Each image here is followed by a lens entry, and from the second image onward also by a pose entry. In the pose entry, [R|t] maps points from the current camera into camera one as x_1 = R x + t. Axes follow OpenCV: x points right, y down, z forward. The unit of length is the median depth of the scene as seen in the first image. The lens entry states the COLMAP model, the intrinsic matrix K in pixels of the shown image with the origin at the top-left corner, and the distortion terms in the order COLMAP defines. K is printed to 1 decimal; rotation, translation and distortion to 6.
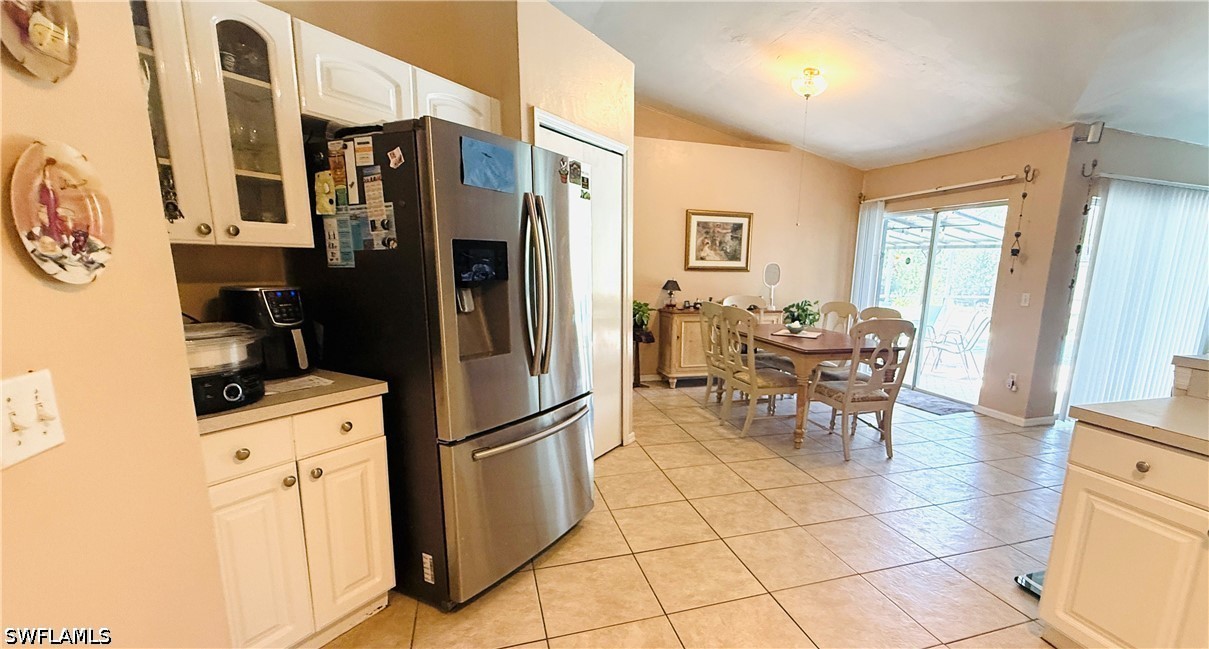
lens RADIAL K [[526.7, 0, 659.5], [0, 526.7, 370.2], [0, 0, 1]] dist [0.001806, 0.000549]
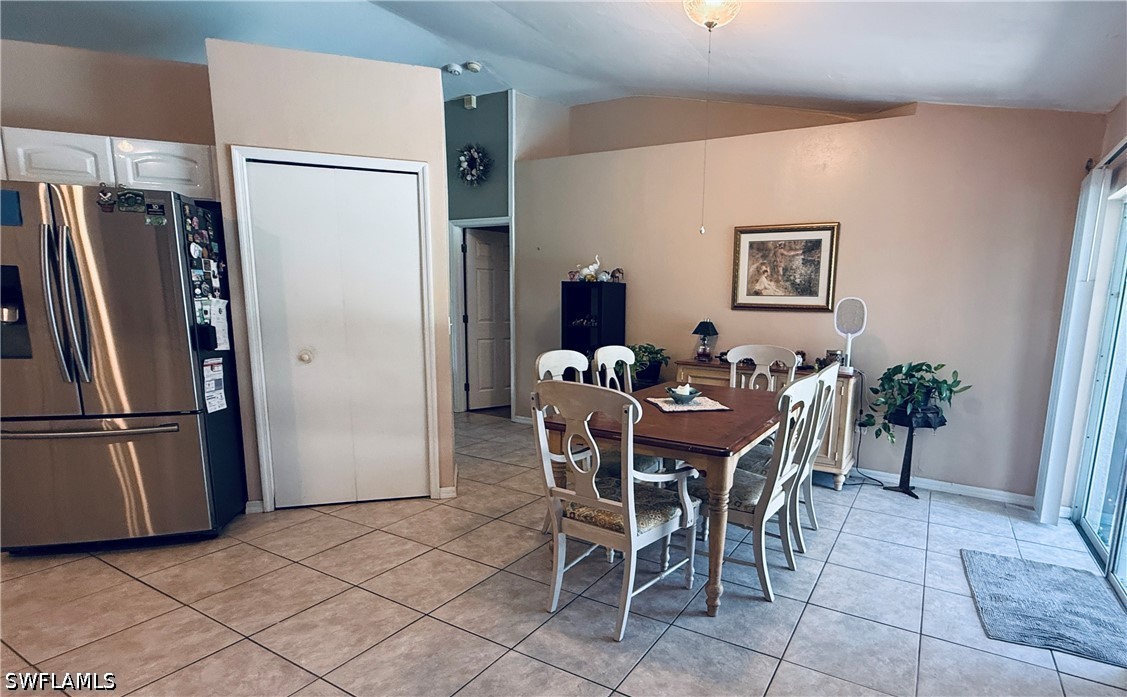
lens RADIAL K [[559.9, 0, 639.1], [0, 559.9, 395.0], [0, 0, 1]] dist [0.001574, 0.000812]
pose [[0.681019, 0.114848, -0.723204, 0.551683], [-0.153517, 0.988069, 0.012348, -0.061964], [0.715993, 0.102615, 0.690525, 0.386345]]
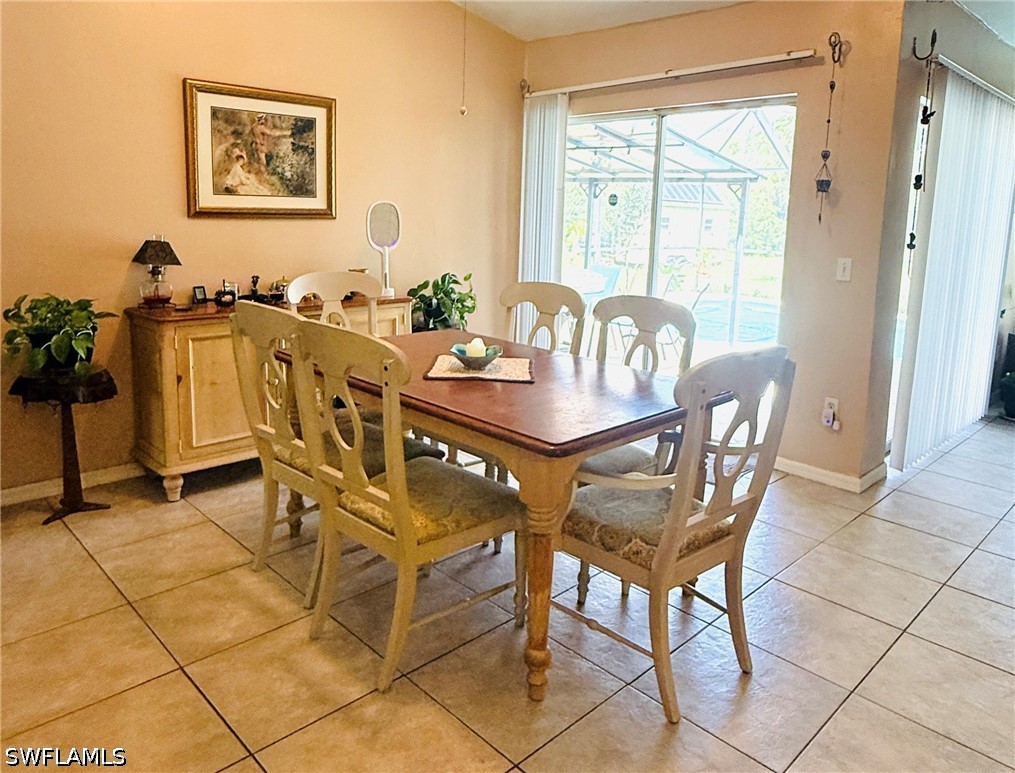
lens RADIAL K [[721.1, 0, 511.5], [0, 721.1, 313.9], [0, 0, 1]] dist [-0.009372, -0.002397]
pose [[0.902215, -0.059929, 0.427103, 0.031073], [0.079527, 0.996434, -0.028177, -0.073294], [-0.423891, 0.059388, 0.903764, 0.361485]]
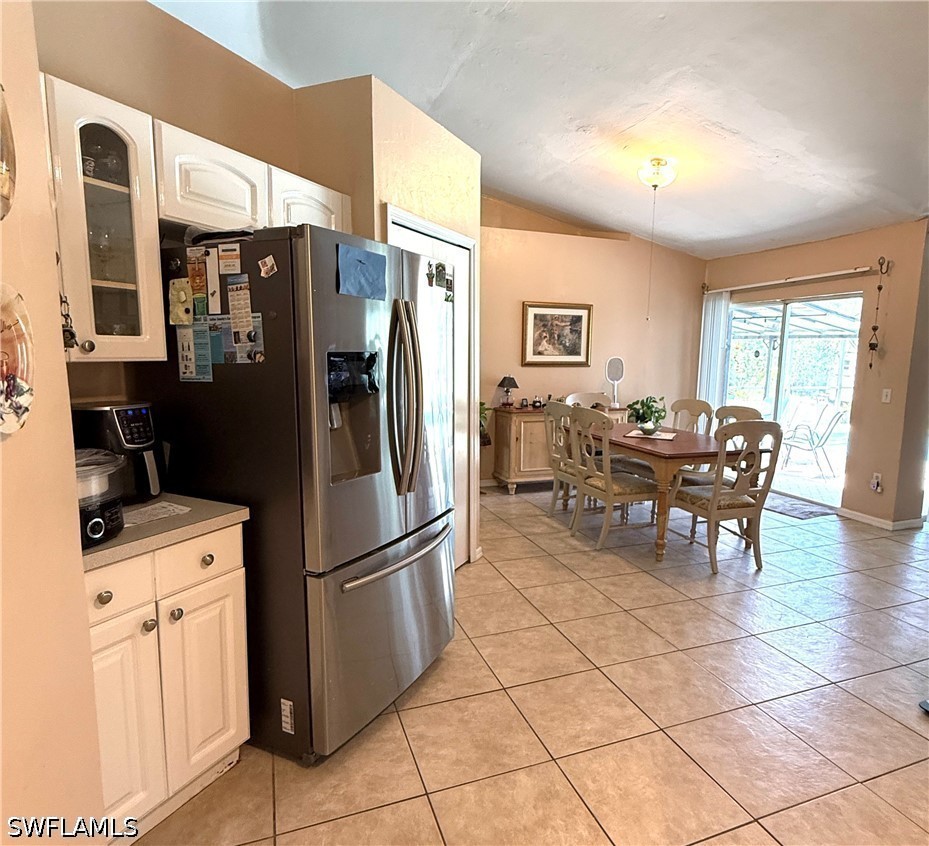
lens RADIAL K [[578.7, 0, 496.4], [0, 578.7, 434.3], [0, 0, 1]] dist [0.000770, 0.001681]
pose [[0.998969, -0.013435, 0.043365, -0.042554], [0.015911, 0.998233, -0.057256, -0.012589], [-0.042519, 0.057887, 0.997417, -0.005056]]
